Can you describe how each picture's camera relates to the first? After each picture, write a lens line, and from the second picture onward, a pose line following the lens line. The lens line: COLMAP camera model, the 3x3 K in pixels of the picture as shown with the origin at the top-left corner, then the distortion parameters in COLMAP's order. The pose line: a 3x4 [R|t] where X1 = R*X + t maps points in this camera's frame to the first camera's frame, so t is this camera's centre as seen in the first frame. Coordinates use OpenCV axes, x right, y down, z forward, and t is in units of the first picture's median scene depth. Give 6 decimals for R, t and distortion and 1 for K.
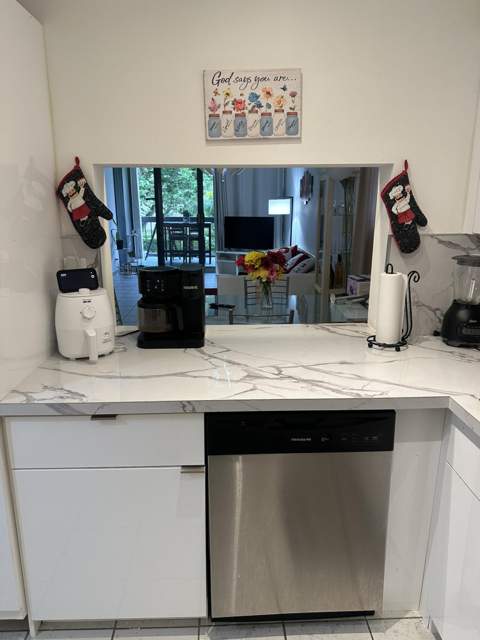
lens RADIAL K [[460.4, 0, 243.8], [0, 460.4, 316.5], [0, 0, 1]] dist [0.059025, -0.079667]
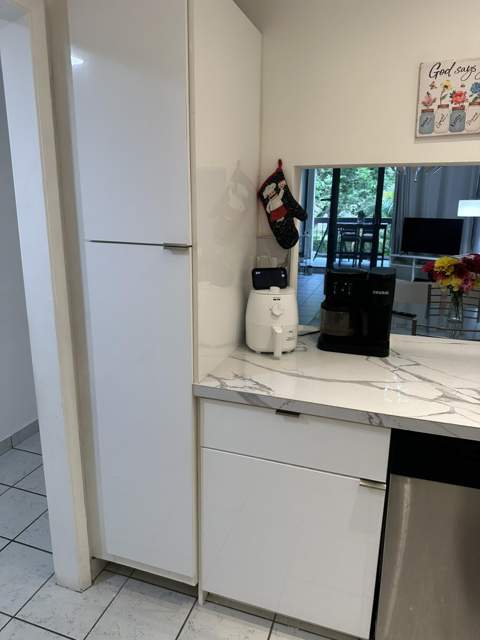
lens RADIAL K [[460.4, 0, 229.8], [0, 460.4, 314.4], [0, 0, 1]] dist [0.059025, -0.079667]
pose [[0.927500, 0.093321, -0.361988, -0.055146], [-0.095025, 0.995388, 0.013135, -0.001613], [0.361544, 0.022215, 0.932090, -0.001101]]
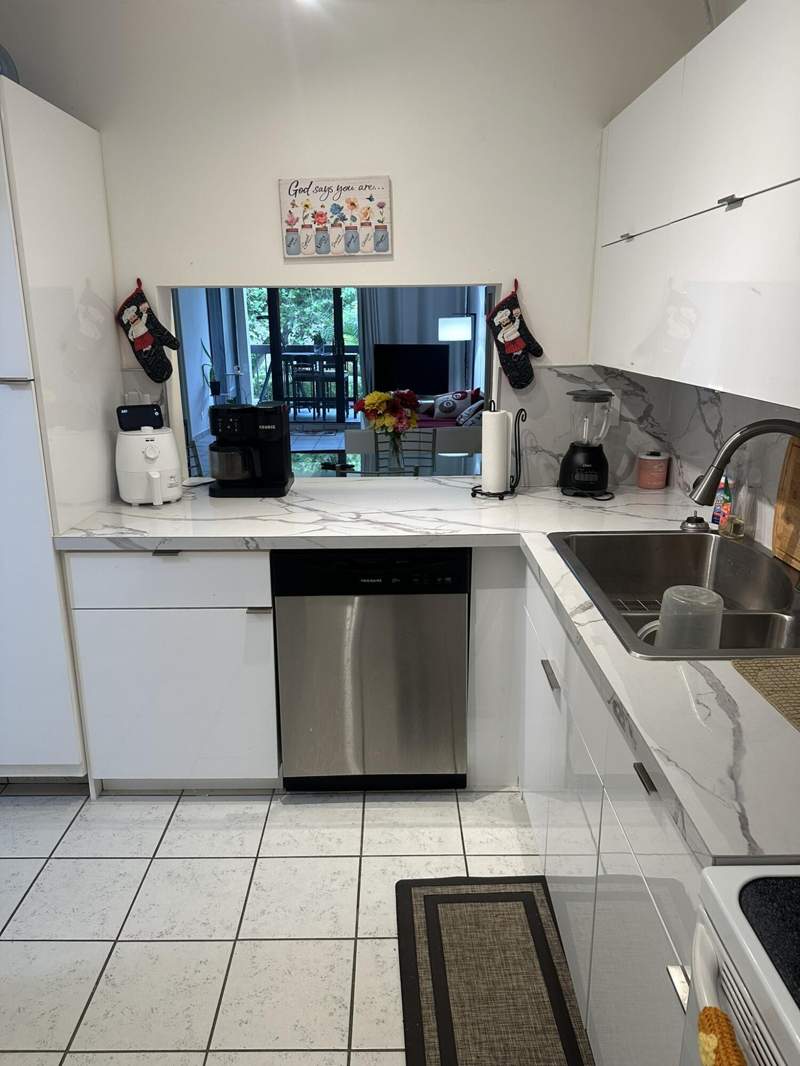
lens RADIAL K [[766.9, 0, 403.3], [0, 766.9, 533.5], [0, 0, 1]] dist [0.059025, -0.079667]
pose [[0.999395, 0.004516, -0.034473, 0.197450], [-0.003536, 0.999590, 0.028421, 0.098403], [0.034588, -0.028282, 0.999001, -0.466998]]
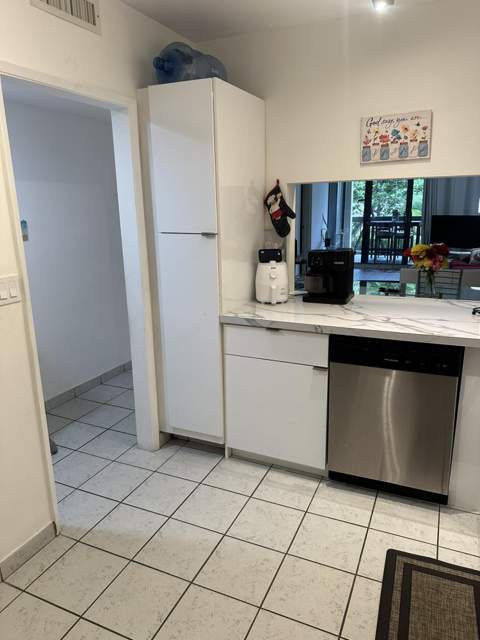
lens RADIAL K [[460.4, 0, 235.6], [0, 460.4, 316.3], [0, 0, 1]] dist [0.059025, -0.079667]
pose [[0.888626, 0.090272, -0.449661, 0.276666], [-0.090685, 0.995665, 0.020673, 0.109731], [0.449577, 0.022407, 0.892960, -0.490759]]
